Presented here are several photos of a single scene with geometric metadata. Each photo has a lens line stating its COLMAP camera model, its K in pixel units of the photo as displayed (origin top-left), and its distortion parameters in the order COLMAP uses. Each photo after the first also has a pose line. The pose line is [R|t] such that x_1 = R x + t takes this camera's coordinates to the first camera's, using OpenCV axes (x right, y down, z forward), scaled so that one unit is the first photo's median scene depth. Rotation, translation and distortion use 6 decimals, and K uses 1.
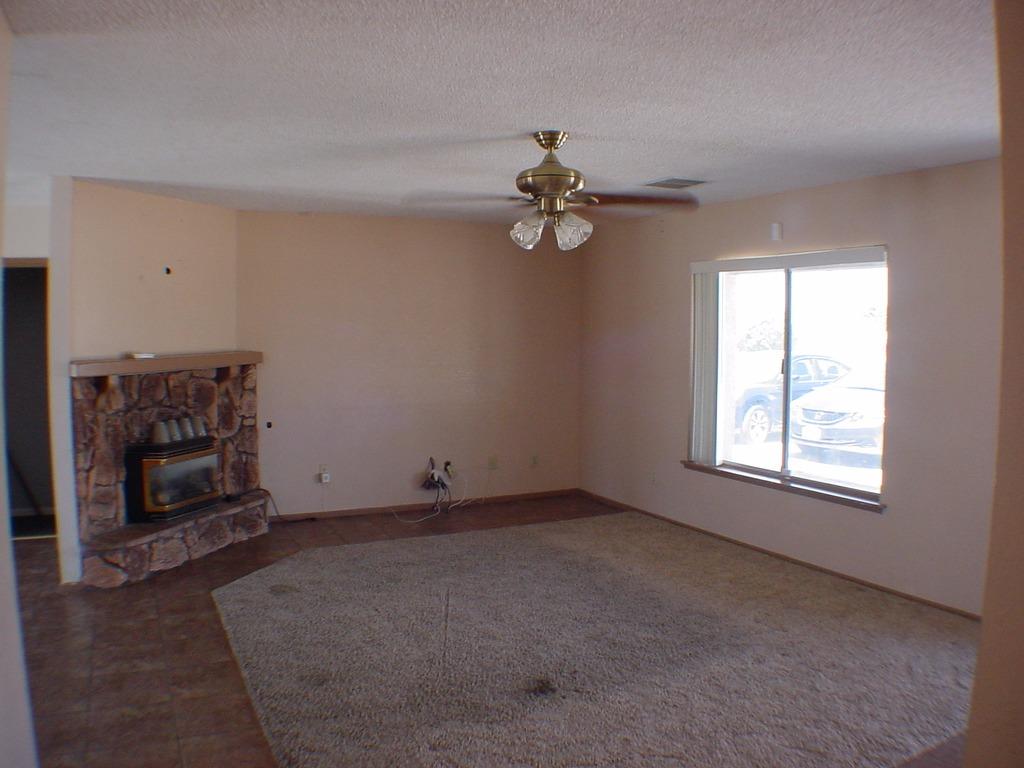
lens RADIAL K [[803.5, 0, 512.0], [0, 803.5, 384.0], [0, 0, 1]] dist [-0.269604, 0.117155]
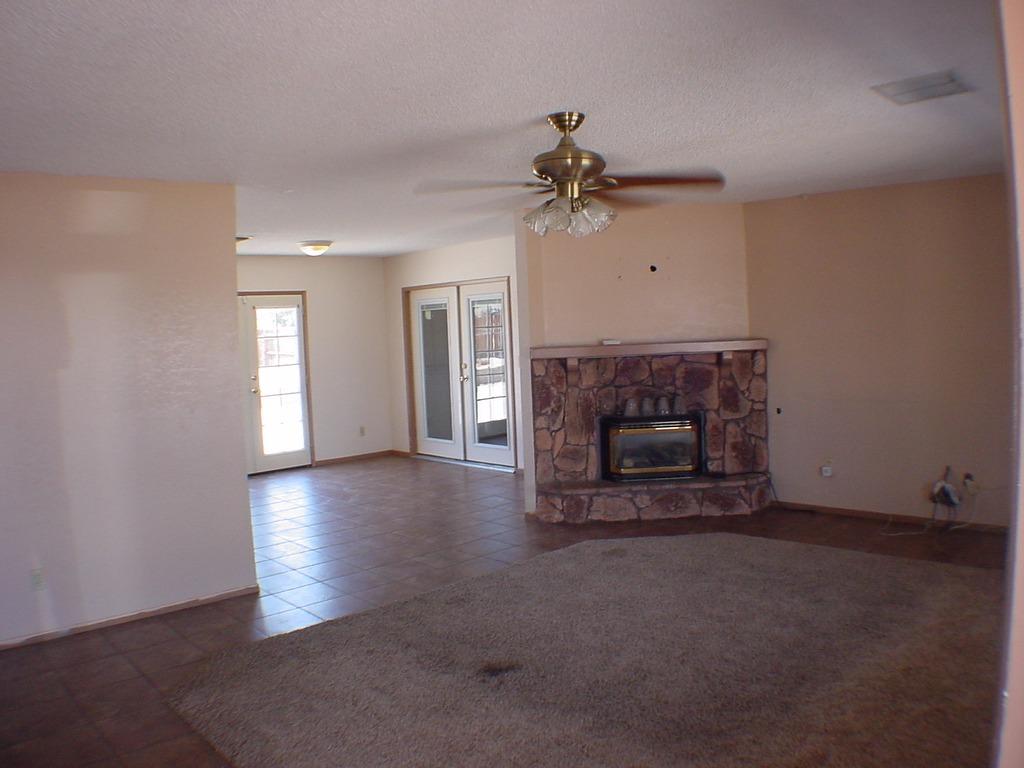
lens RADIAL K [[785.6, 0, 512.0], [0, 785.6, 384.0], [0, 0, 1]] dist [-0.305868, 0.143353]
pose [[0.282812, 0.045077, -0.958116, 0.628135], [-0.023034, 0.998926, 0.040198, -0.016303], [0.958899, 0.010701, 0.283546, 0.470012]]
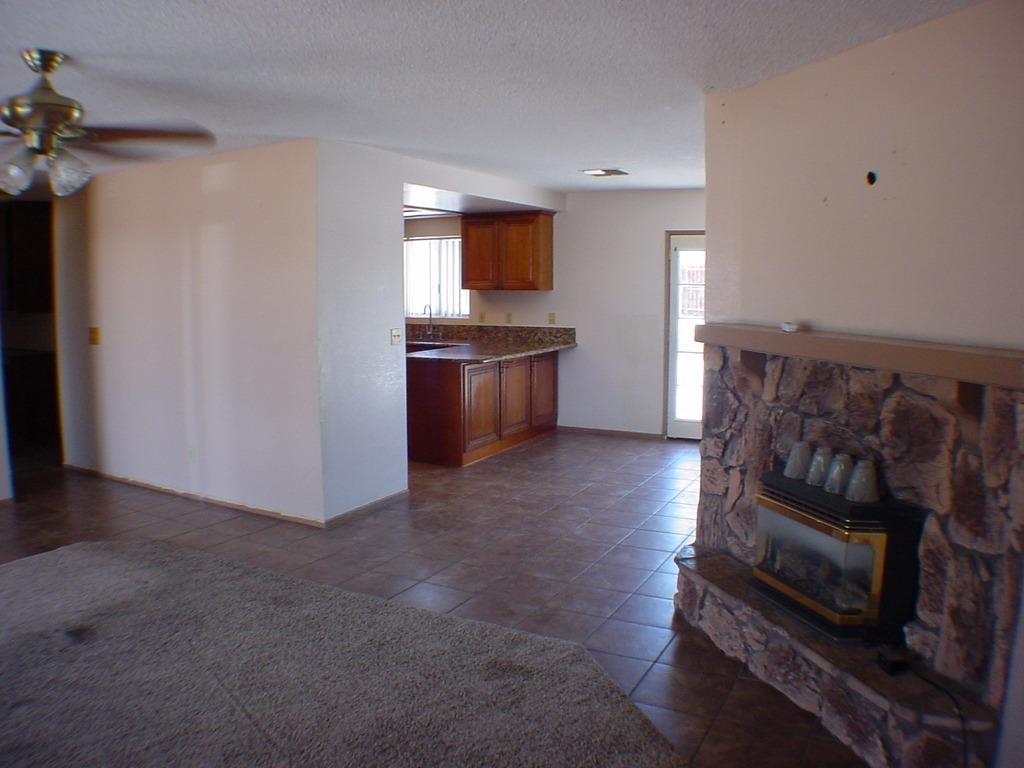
lens RADIAL K [[785.6, 0, 512.0], [0, 785.6, 384.0], [0, 0, 1]] dist [-0.305868, 0.143353]
pose [[-0.809354, 0.064321, -0.583789, 0.056286], [-0.050940, 0.982552, 0.178878, -0.085436], [0.585108, 0.174514, -0.791955, 1.295704]]
